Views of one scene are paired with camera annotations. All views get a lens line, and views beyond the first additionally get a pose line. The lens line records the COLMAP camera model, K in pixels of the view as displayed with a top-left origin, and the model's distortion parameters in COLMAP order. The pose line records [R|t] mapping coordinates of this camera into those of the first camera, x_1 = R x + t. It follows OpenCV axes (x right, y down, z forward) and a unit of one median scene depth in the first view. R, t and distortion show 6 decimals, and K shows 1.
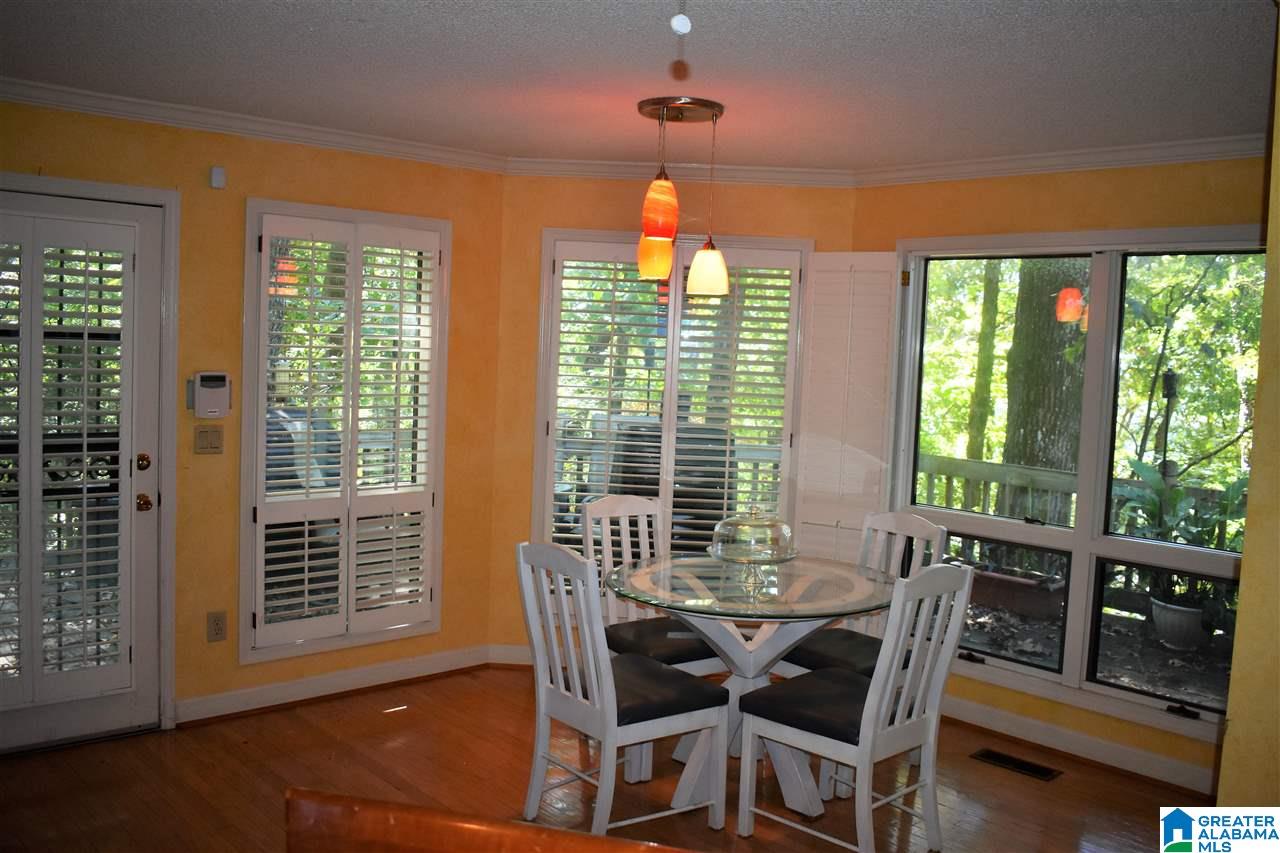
lens RADIAL K [[1124.2, 0, 640.0], [0, 1124.2, 426.5], [0, 0, 1]] dist [0.001758, 0.002294]
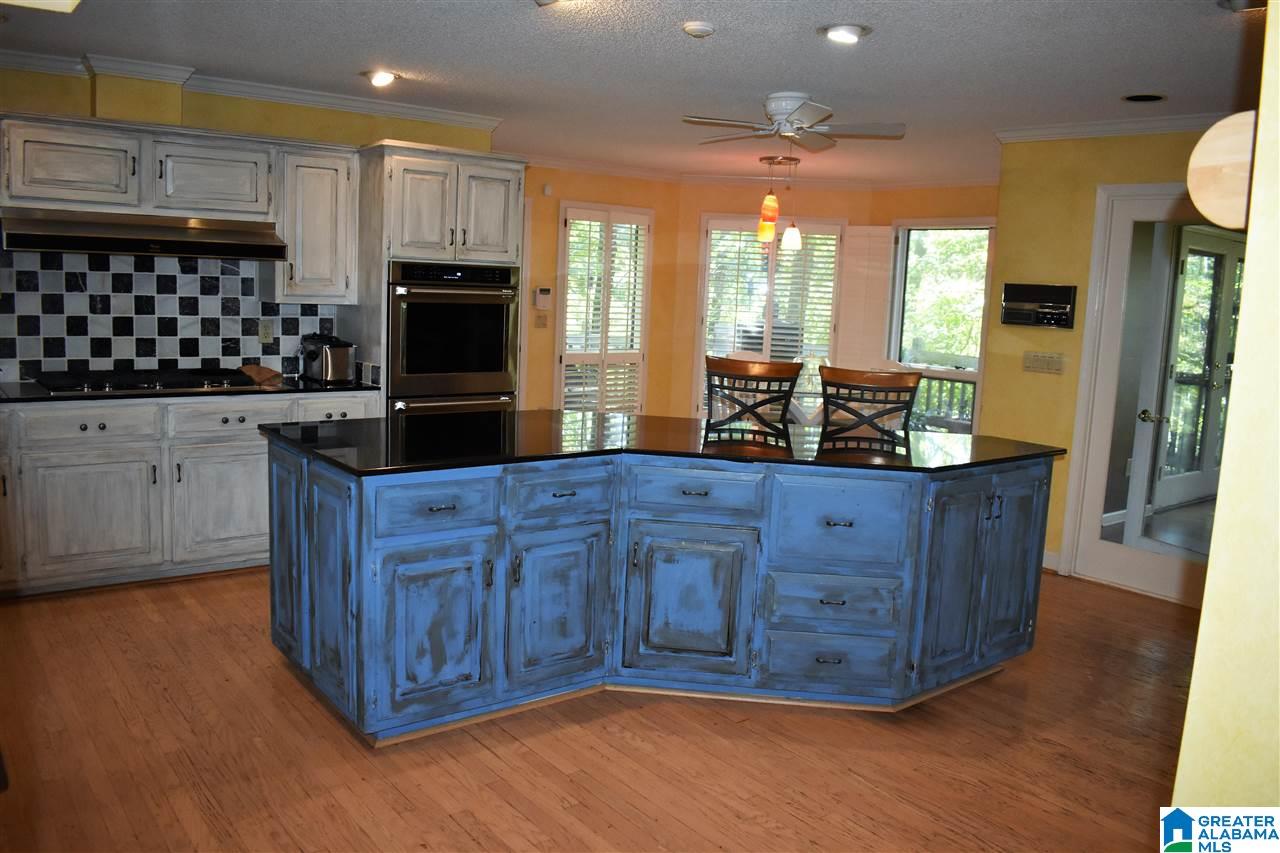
lens RADIAL K [[976.9, 0, 640.0], [0, 976.9, 426.5], [0, 0, 1]] dist [0.004332, 0.000732]
pose [[0.996403, 0.017359, -0.082945, -0.053509], [-0.011844, 0.997715, 0.066519, 0.079617], [0.083910, -0.065297, 0.994332, -0.722387]]
